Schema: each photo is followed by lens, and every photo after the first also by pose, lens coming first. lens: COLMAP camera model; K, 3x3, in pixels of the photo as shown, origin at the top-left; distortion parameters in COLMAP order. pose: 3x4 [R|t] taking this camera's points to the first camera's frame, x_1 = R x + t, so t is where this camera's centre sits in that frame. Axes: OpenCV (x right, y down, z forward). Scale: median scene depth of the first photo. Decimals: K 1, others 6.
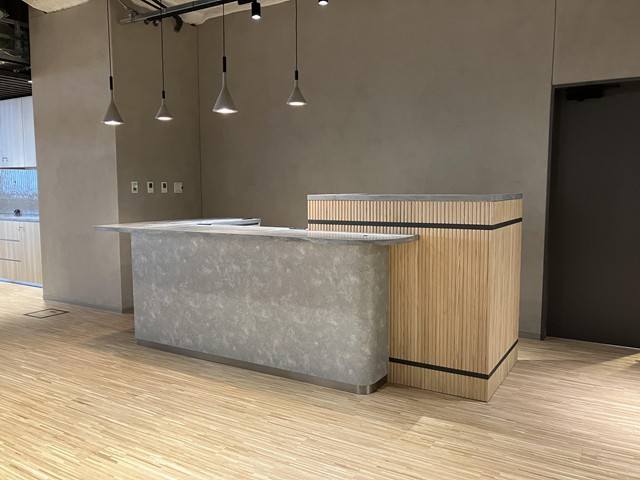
lens RADIAL K [[527.3, 0, 316.6], [0, 527.3, 242.1], [0, 0, 1]] dist [0.023195, -0.026181]
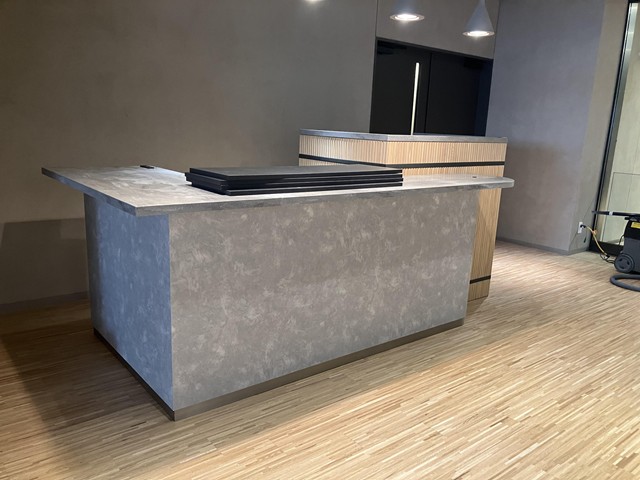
lens RADIAL K [[527.3, 0, 330.2], [0, 527.3, 244.9], [0, 0, 1]] dist [0.023195, -0.026181]
pose [[0.325051, -0.197017, 0.924946, -0.915519], [0.047992, 0.980235, 0.191928, -0.088702], [-0.944478, -0.017996, 0.328082, 0.843455]]
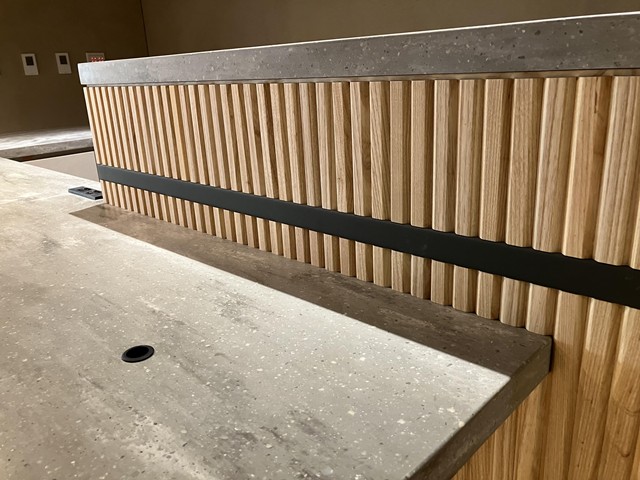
lens RADIAL K [[527.3, 0, 317.6], [0, 527.3, 236.7], [0, 0, 1]] dist [0.023195, -0.026181]
pose [[0.976949, 0.020483, -0.212490, 0.152802], [0.026418, 0.976135, 0.215551, -0.064801], [0.211834, -0.216196, 0.953093, 0.809111]]
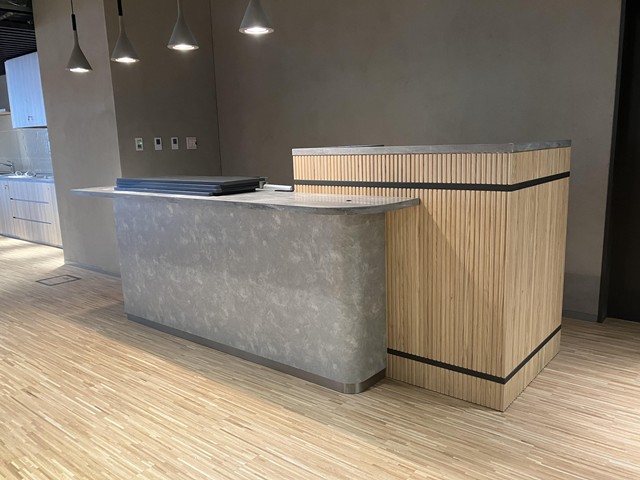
lens RADIAL K [[527.3, 0, 321.3], [0, 527.3, 250.2], [0, 0, 1]] dist [0.023195, -0.026181]
pose [[0.990209, 0.000781, -0.139594, 0.148515], [0.013812, 0.994529, 0.103540, -0.018607], [0.138911, -0.104454, 0.984781, 0.193537]]
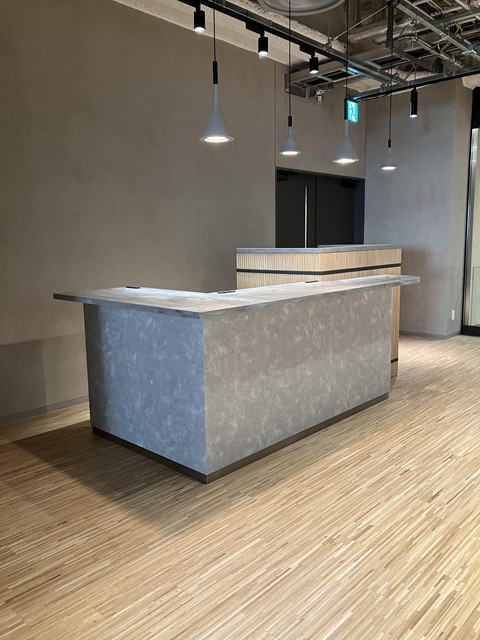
lens RADIAL K [[527.3, 0, 244.4], [0, 527.3, 315.3], [0, 0, 1]] dist [0.023195, -0.026181]
pose [[0.200483, -0.142642, 0.969257, -1.158316], [0.113429, 0.986070, 0.121655, -0.109225], [-0.973109, 0.085553, 0.213870, 0.980433]]
